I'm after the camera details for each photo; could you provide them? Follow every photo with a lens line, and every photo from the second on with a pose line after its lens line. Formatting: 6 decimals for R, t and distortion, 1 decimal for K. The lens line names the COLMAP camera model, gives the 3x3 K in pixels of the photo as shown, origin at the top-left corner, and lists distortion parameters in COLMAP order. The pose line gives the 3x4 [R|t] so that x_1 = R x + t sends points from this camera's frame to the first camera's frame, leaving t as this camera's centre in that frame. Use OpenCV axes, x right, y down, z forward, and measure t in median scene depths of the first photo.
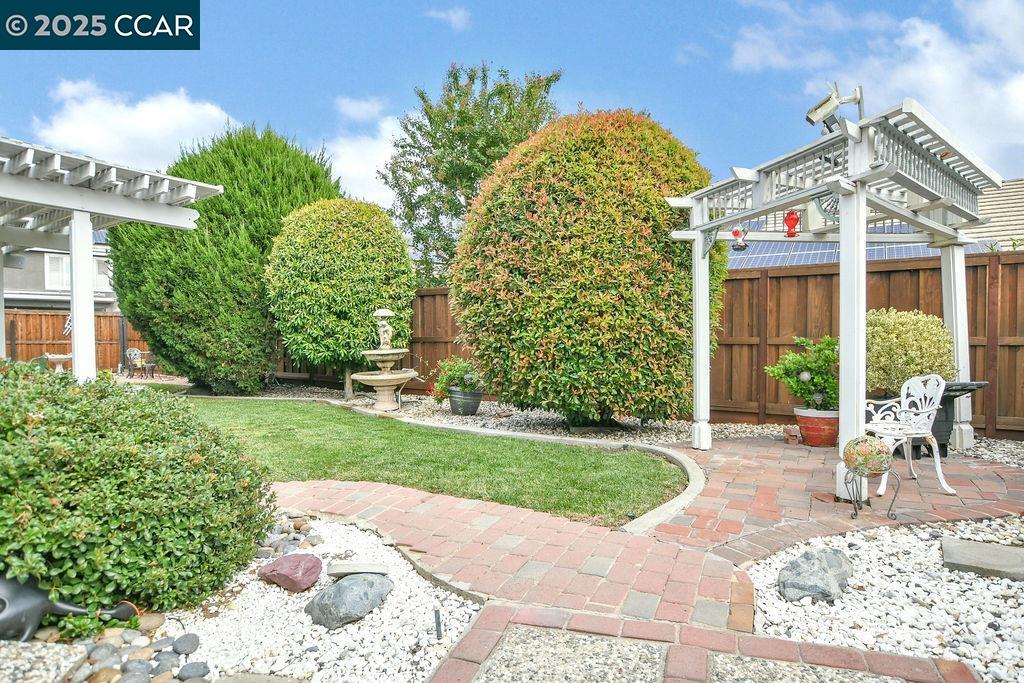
lens RADIAL K [[542.5, 0, 522.7], [0, 542.5, 345.5], [0, 0, 1]] dist [-0.014549, -0.000184]
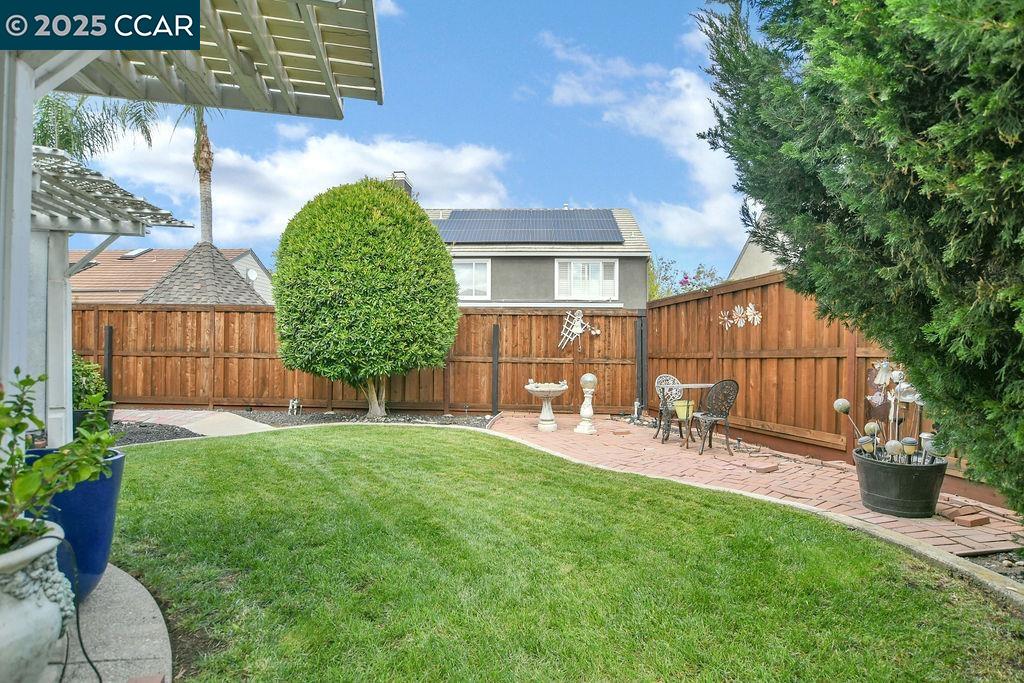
lens RADIAL K [[547.3, 0, 528.0], [0, 547.3, 349.8], [0, 0, 1]] dist [-0.003304, -0.000139]
pose [[0.696959, -0.002627, -0.717106, -0.452577], [-0.020102, 0.999529, -0.023199, -0.003494], [0.716829, 0.030585, 0.696578, 0.563246]]
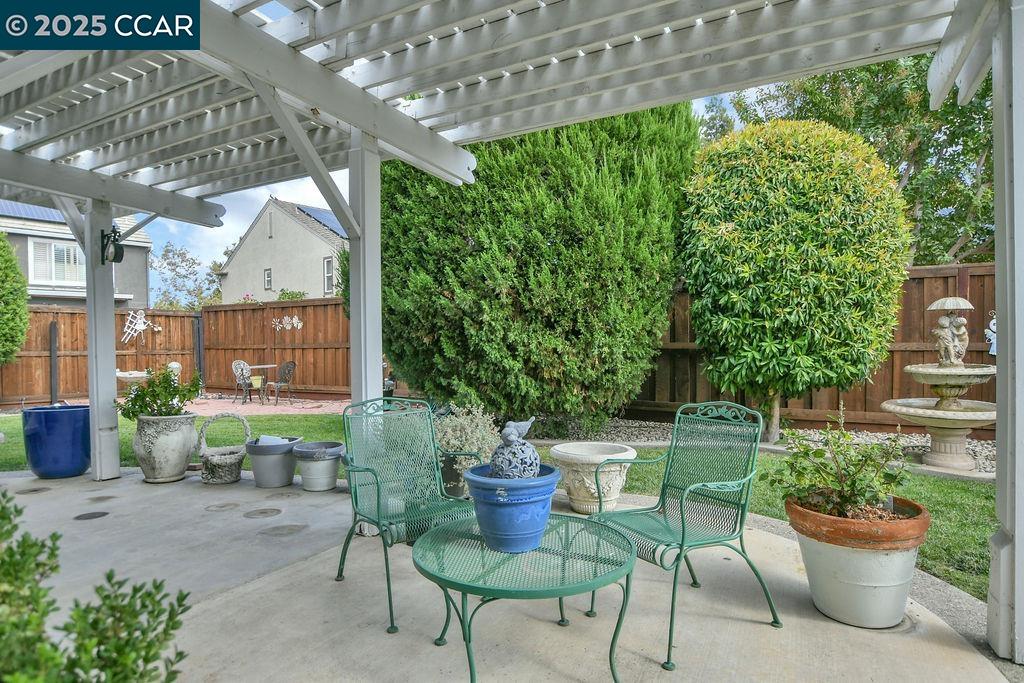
lens RADIAL K [[547.3, 0, 528.0], [0, 547.3, 349.8], [0, 0, 1]] dist [-0.003304, -0.000139]
pose [[0.994515, -0.007970, 0.104291, -0.409182], [0.007888, 0.999968, 0.001200, -0.007085], [-0.104297, -0.000371, 0.994546, 0.234352]]
